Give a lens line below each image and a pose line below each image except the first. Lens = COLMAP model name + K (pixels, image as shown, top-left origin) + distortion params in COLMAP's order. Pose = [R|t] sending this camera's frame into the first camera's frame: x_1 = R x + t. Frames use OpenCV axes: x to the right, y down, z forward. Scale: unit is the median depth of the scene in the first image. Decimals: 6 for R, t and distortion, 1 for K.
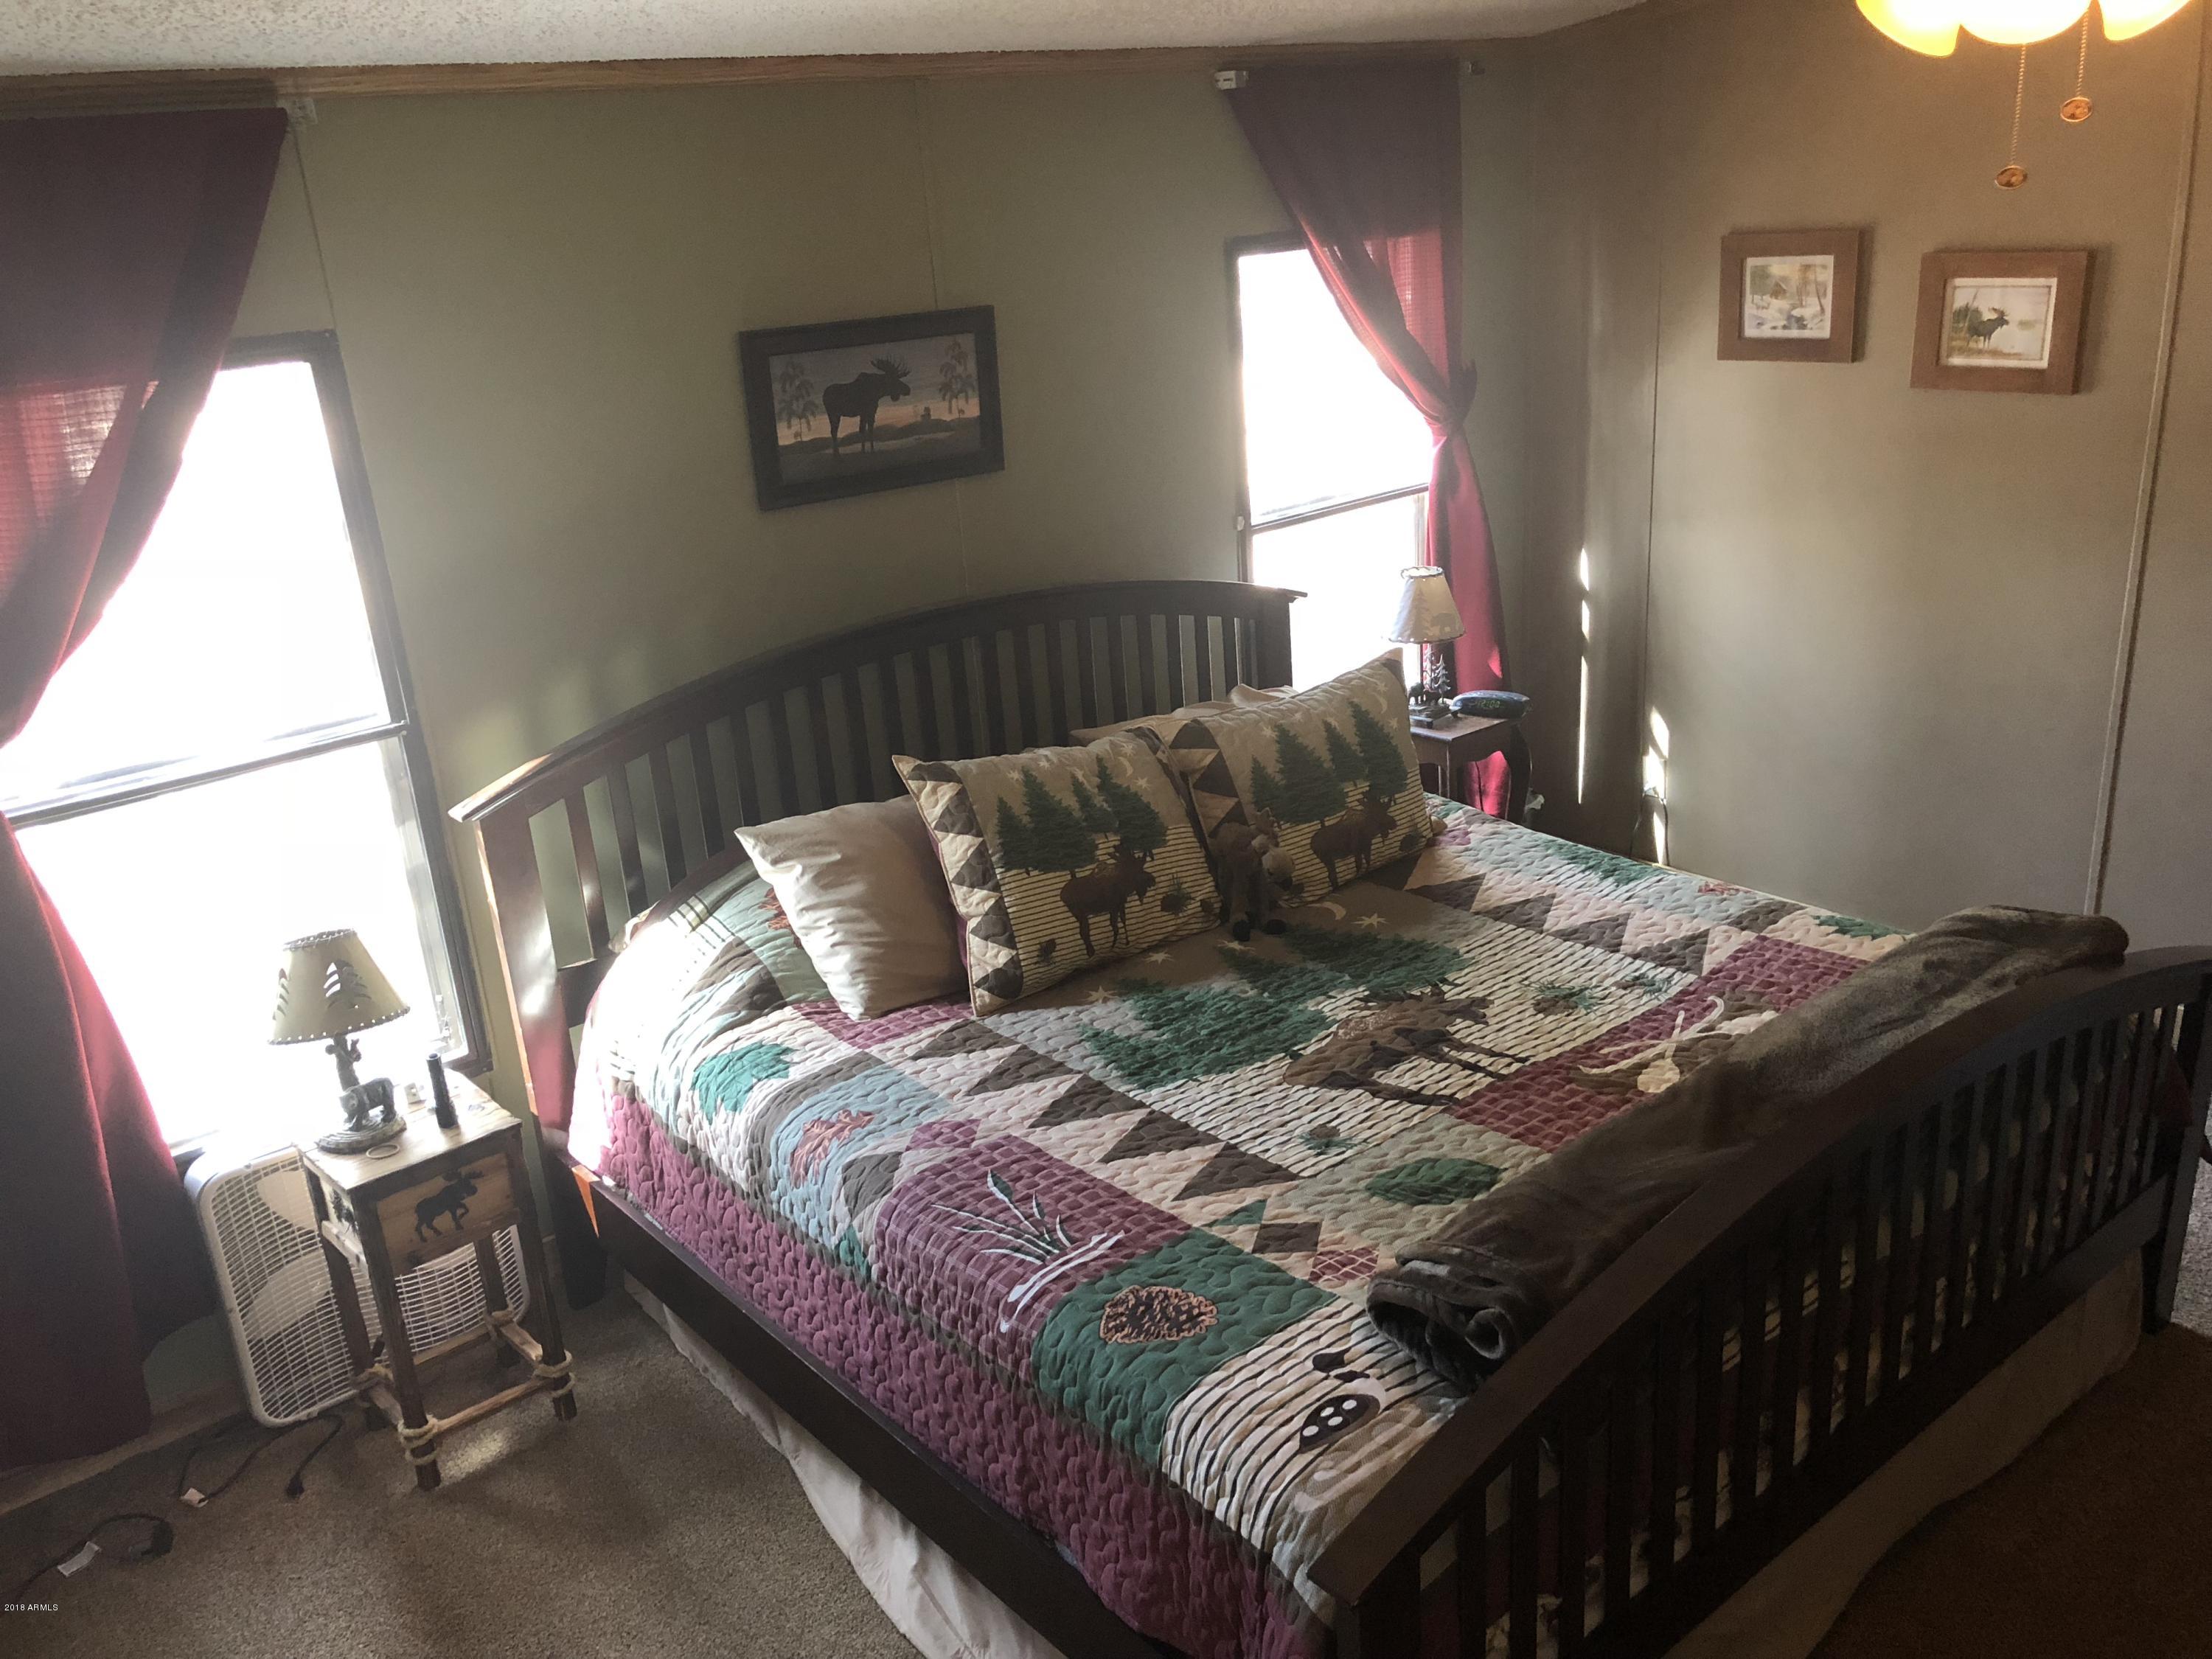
lens RADIAL K [[1814.1, 0, 1106.7], [0, 1814.1, 818.3], [0, 0, 1]] dist [0.054632, -0.072084]
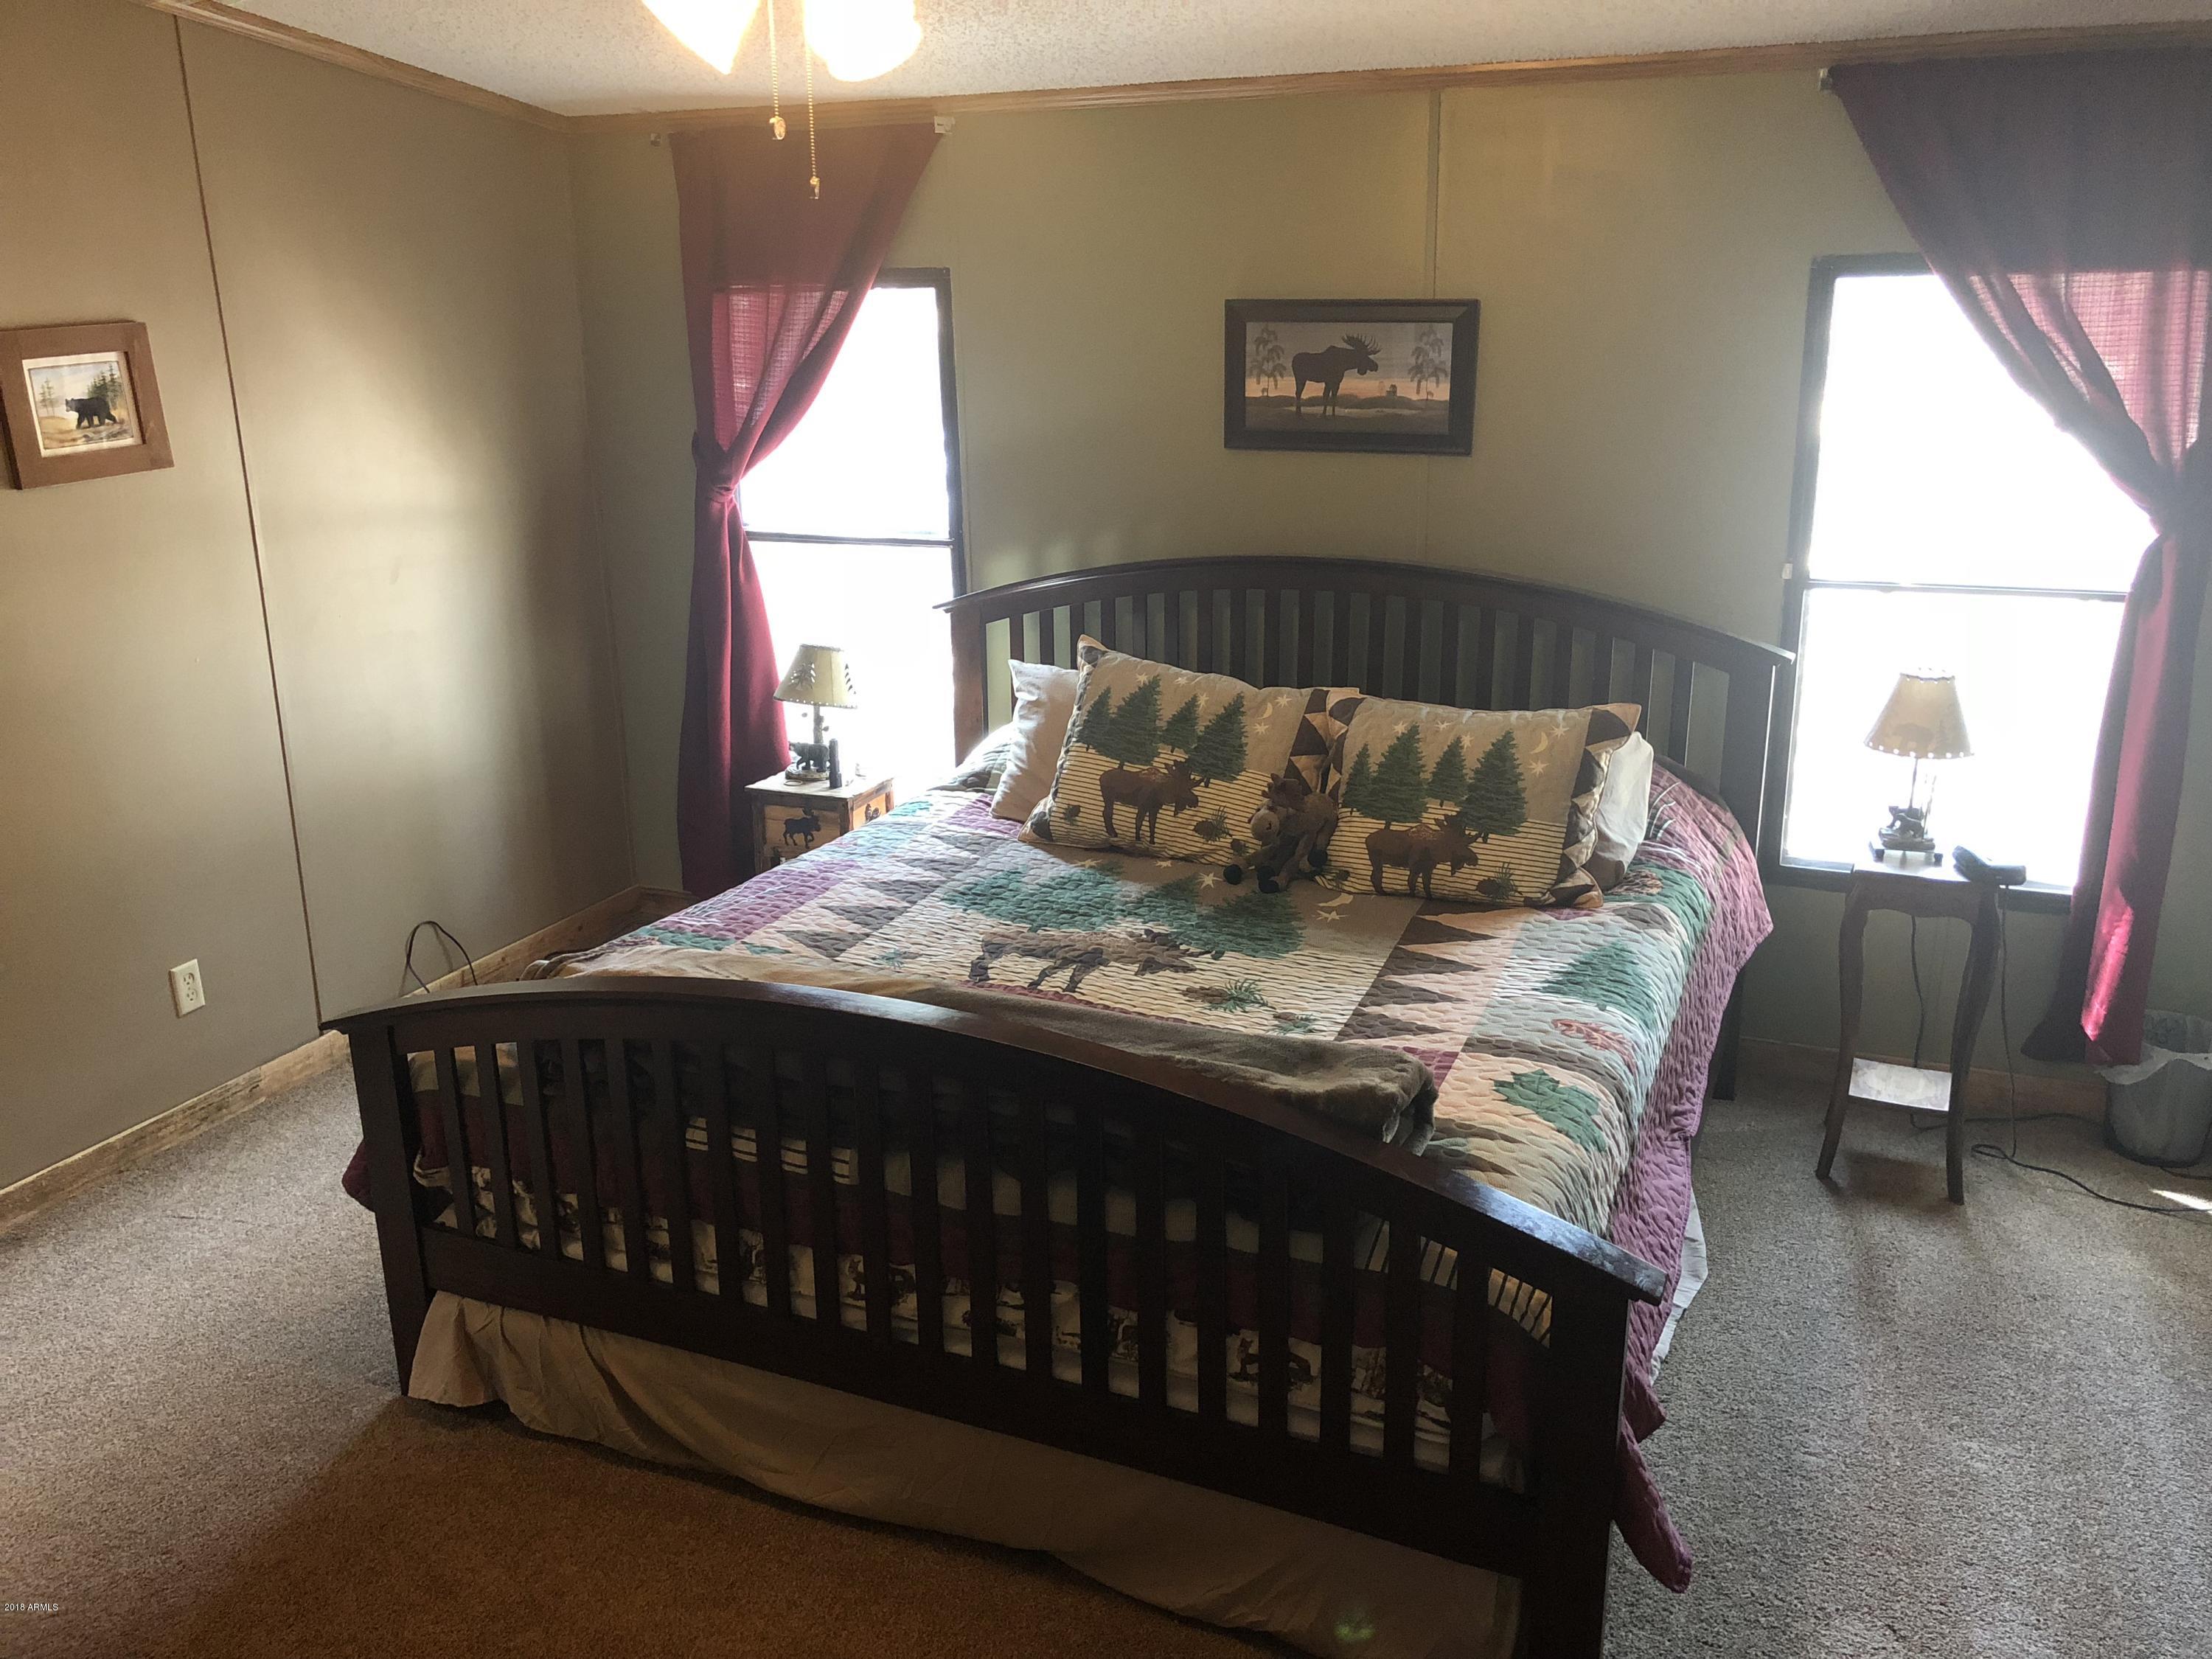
lens RADIAL K [[1814.1, 0, 1106.7], [0, 1814.1, 818.3], [0, 0, 1]] dist [0.054632, -0.072084]
pose [[0.450586, 0.308803, -0.837623, 0.891621], [-0.317450, 0.932367, 0.172965, -0.125424], [0.834385, 0.187968, 0.518141, 0.357009]]
